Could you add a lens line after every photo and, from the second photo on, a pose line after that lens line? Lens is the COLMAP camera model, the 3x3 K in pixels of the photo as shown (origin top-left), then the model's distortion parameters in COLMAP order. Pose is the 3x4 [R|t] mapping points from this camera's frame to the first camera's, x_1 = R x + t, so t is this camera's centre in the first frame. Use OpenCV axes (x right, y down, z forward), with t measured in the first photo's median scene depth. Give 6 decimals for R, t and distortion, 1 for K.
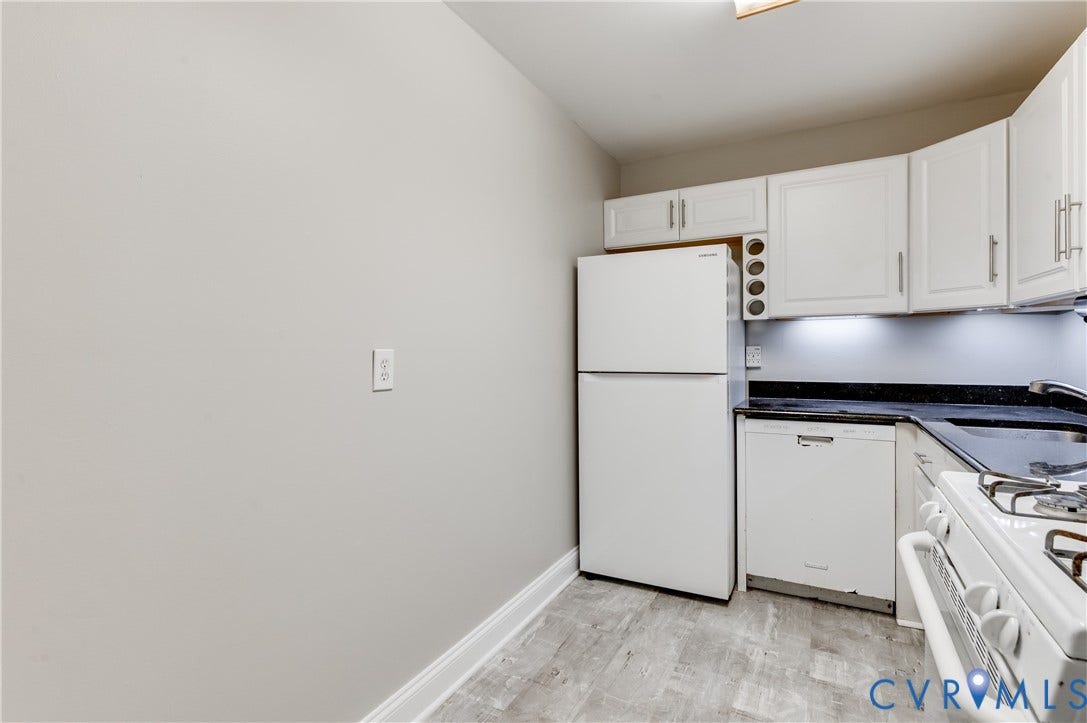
lens RADIAL K [[546.8, 0, 540.6], [0, 546.8, 330.9], [0, 0, 1]] dist [-0.001872, -0.000549]
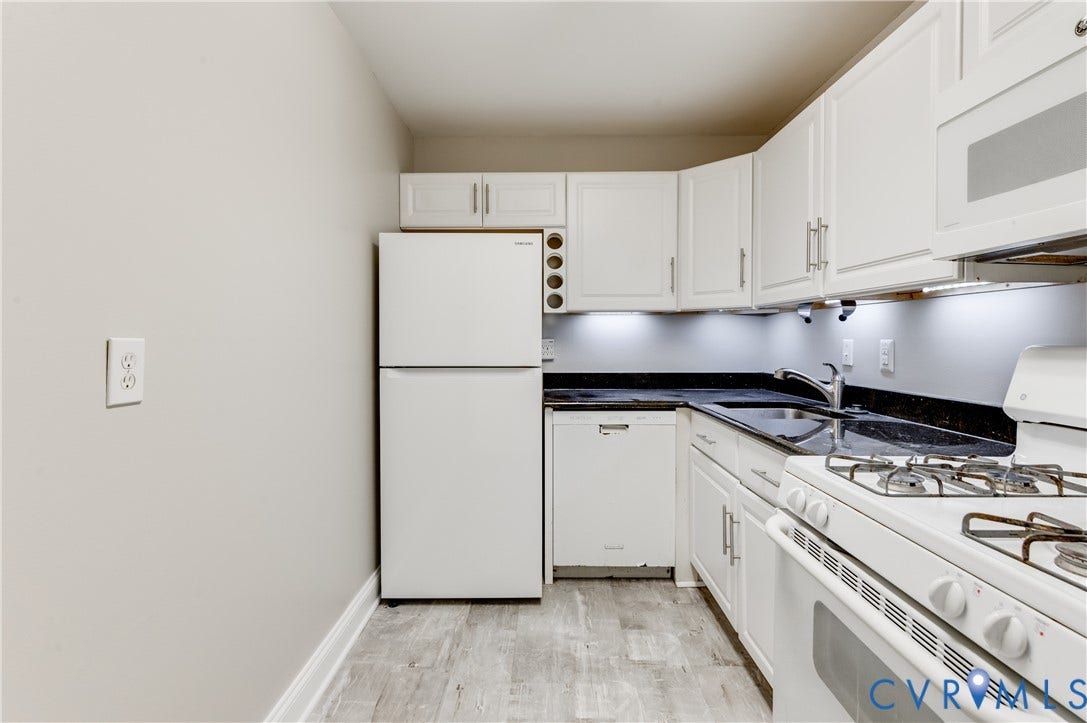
lens RADIAL K [[529.7, 0, 544.9], [0, 529.7, 336.7], [0, 0, 1]] dist [0.001086, -0.000030]
pose [[0.885232, 0.011190, 0.465016, -0.099207], [-0.022717, 0.999558, 0.019193, 0.006556], [-0.464595, -0.027554, 0.885094, 0.168672]]
